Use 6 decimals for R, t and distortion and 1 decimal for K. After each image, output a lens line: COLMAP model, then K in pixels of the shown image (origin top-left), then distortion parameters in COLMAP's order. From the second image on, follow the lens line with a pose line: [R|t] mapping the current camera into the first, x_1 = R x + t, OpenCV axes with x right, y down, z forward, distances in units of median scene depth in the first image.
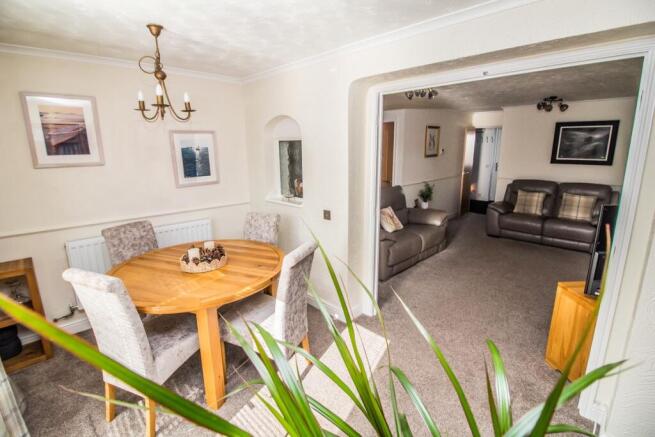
lens RADIAL K [[316.4, 0, 330.0], [0, 316.4, 216.2], [0, 0, 1]] dist [-0.000507, 0.000049]
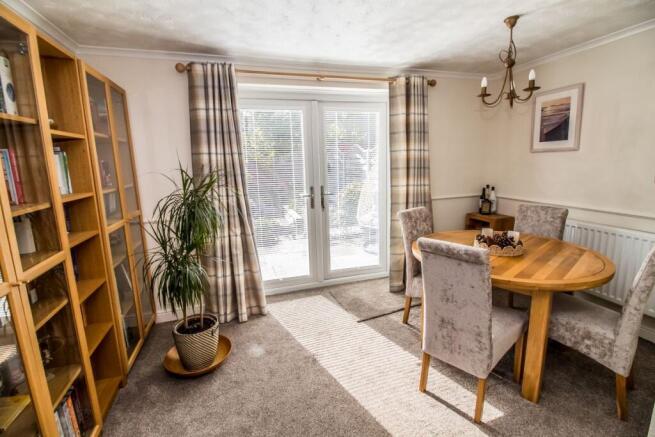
lens RADIAL K [[316.4, 0, 330.0], [0, 316.4, 216.2], [0, 0, 1]] dist [-0.000507, 0.000049]
pose [[-0.443552, 0.177522, -0.878492, 0.628504], [-0.169883, 0.945765, 0.276890, -0.119635], [0.880001, 0.272056, -0.389338, 0.834674]]
